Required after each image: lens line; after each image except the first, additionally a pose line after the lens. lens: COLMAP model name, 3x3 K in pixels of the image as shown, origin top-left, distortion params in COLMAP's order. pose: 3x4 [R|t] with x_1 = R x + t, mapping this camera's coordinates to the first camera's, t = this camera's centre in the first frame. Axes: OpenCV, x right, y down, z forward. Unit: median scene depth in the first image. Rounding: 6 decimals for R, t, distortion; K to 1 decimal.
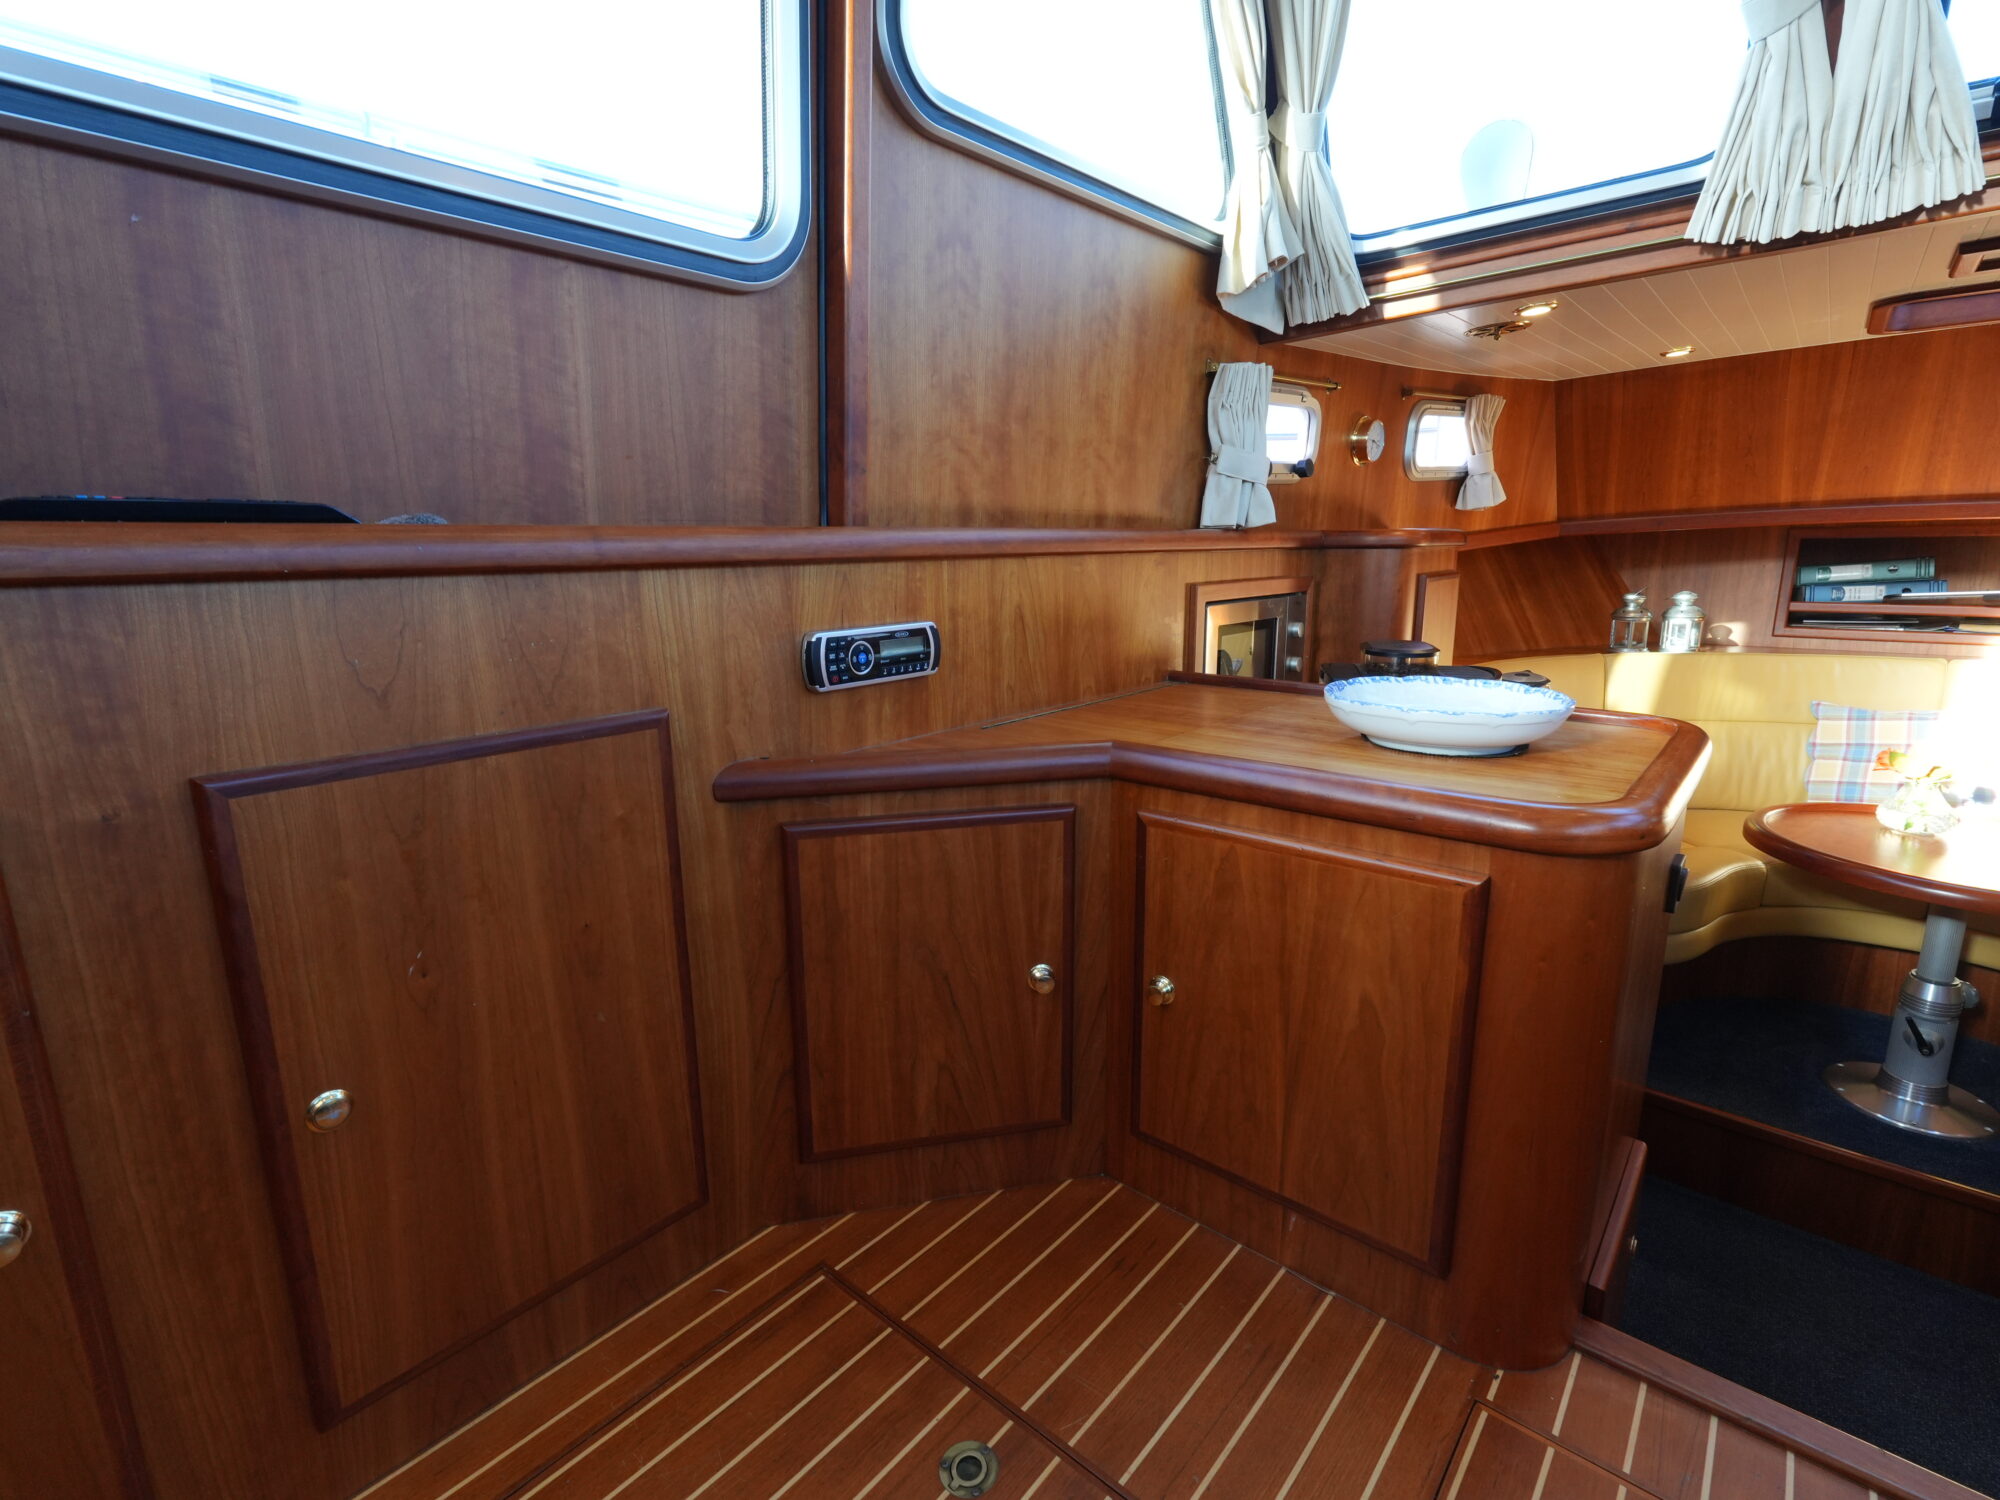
lens RADIAL K [[954.0, 0, 998.0], [0, 954.0, 746.9], [0, 0, 1]] dist [0.004203, 0.000213]
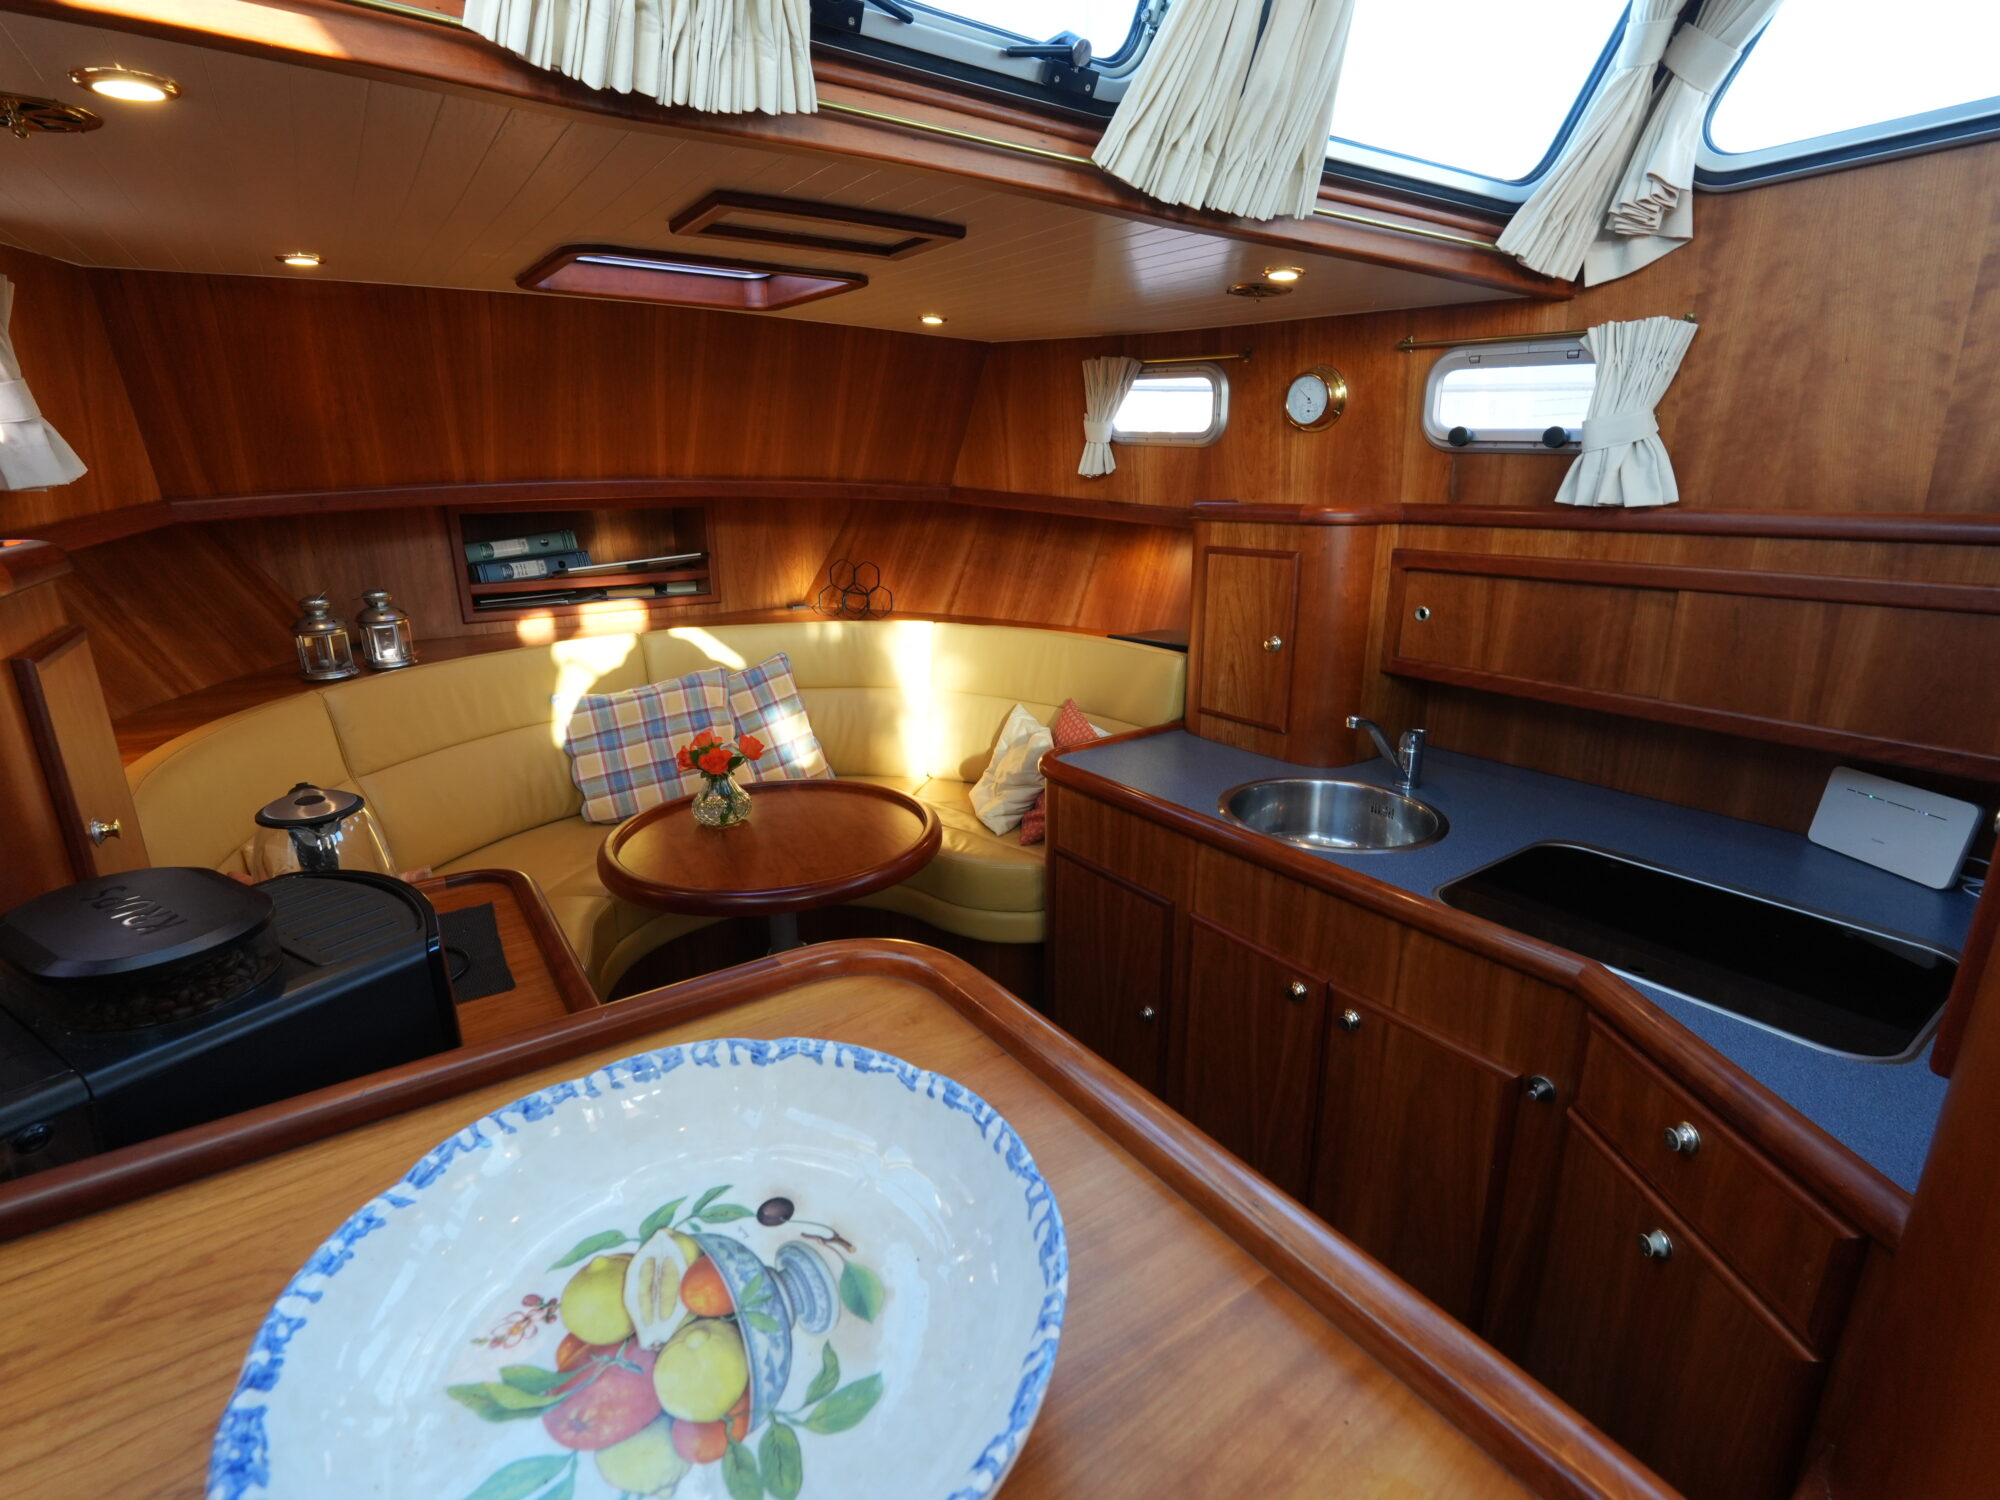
lens RADIAL K [[938.0, 0, 996.5], [0, 938.0, 739.2], [0, 0, 1]] dist [-0.002182, -0.000374]
pose [[0.254194, -0.256496, 0.932521, 0.255987], [0.207275, 0.956236, 0.206518, -0.250241], [-0.944681, 0.140793, 0.296234, 0.794043]]
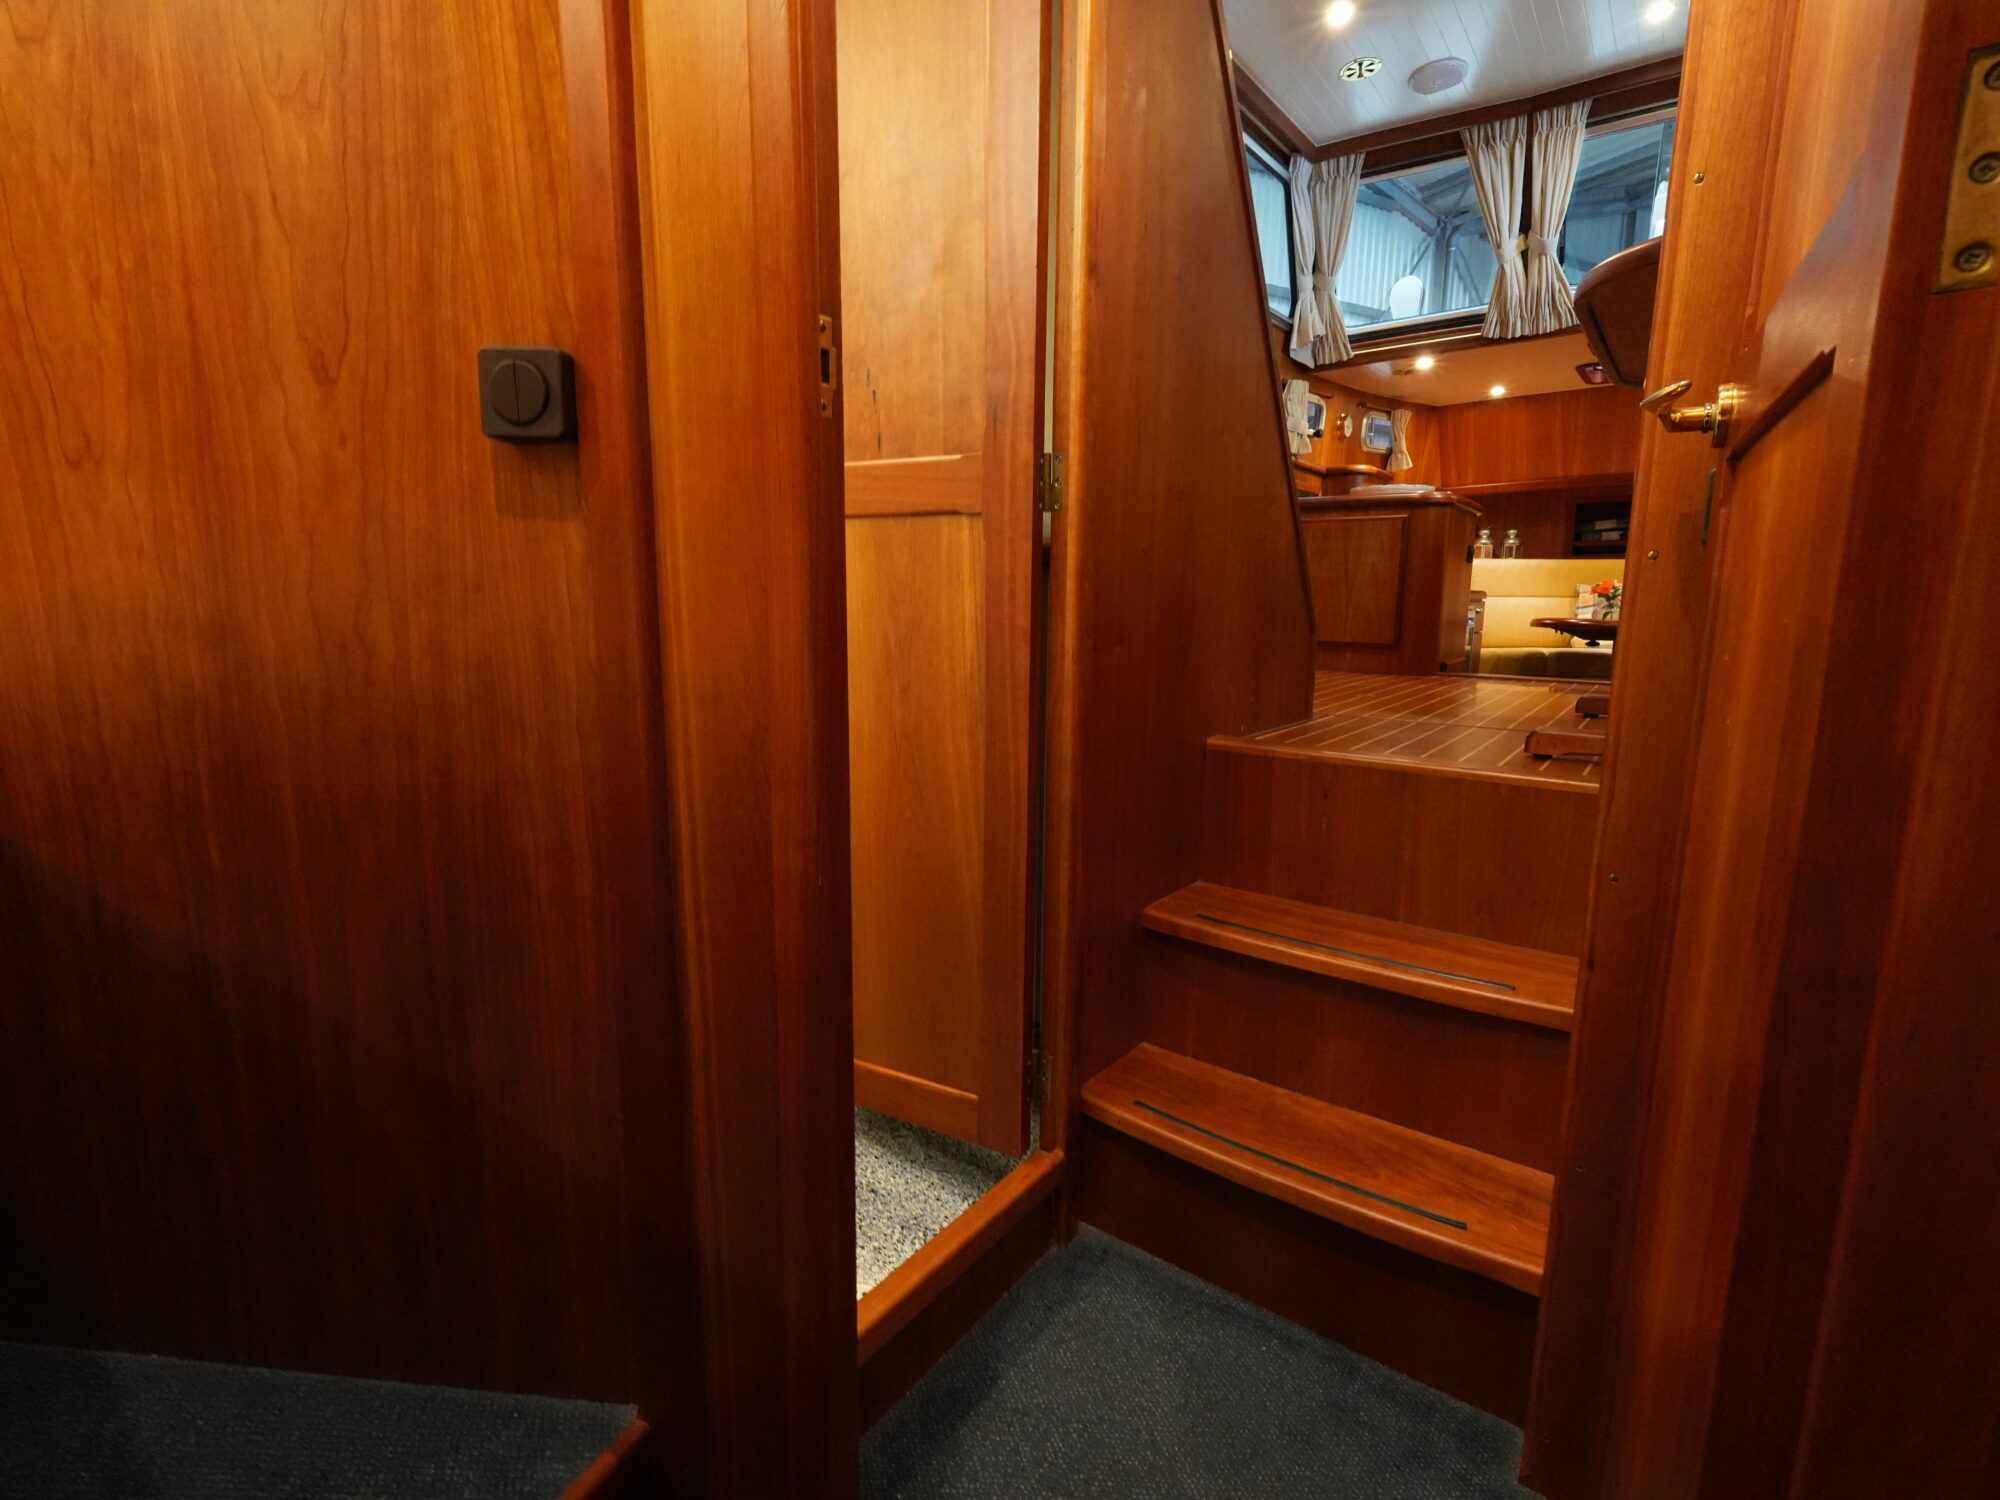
lens RADIAL K [[938.0, 0, 996.5], [0, 938.0, 739.2], [0, 0, 1]] dist [-0.002182, -0.000374]
pose [[0.997568, 0.011433, 0.068754, -0.870437], [-0.007933, 0.998669, -0.050967, 0.819897], [-0.069245, 0.050298, 0.996331, -1.617416]]
